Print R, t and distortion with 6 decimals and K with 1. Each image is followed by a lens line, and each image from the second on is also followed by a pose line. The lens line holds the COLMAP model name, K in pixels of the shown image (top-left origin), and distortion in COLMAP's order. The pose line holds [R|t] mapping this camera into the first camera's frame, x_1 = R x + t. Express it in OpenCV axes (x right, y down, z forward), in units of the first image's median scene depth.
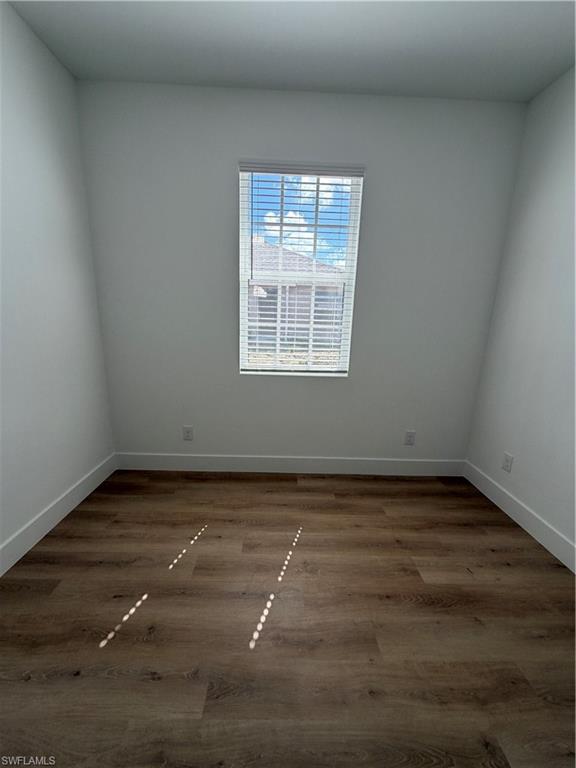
lens RADIAL K [[312.0, 0, 288.0], [0, 312.0, 384.0], [0, 0, 1]] dist [0.000819, 0.000163]
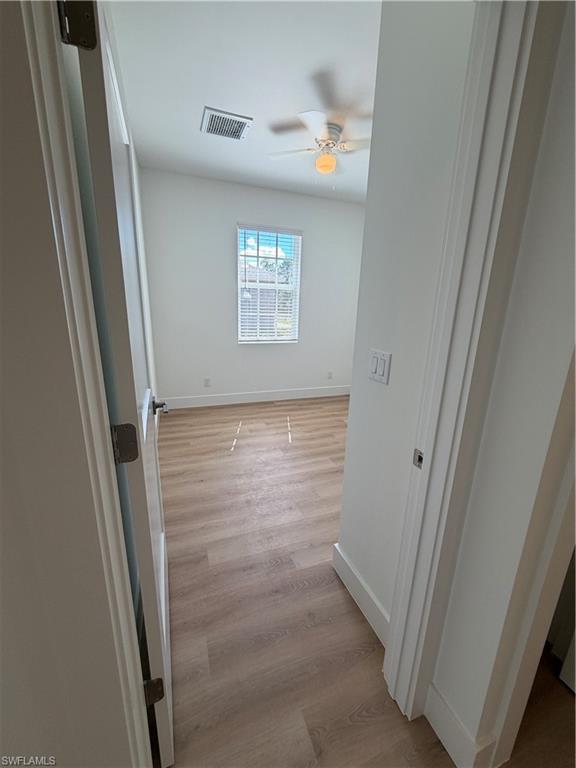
lens RADIAL K [[306.1, 0, 287.1], [0, 306.1, 381.2], [0, 0, 1]] dist [-0.001138, 0.000502]
pose [[0.946421, -0.083096, 0.312062, -0.481265], [0.071918, 0.996294, 0.047184, 0.123346], [-0.314826, -0.022213, 0.948889, -0.737279]]
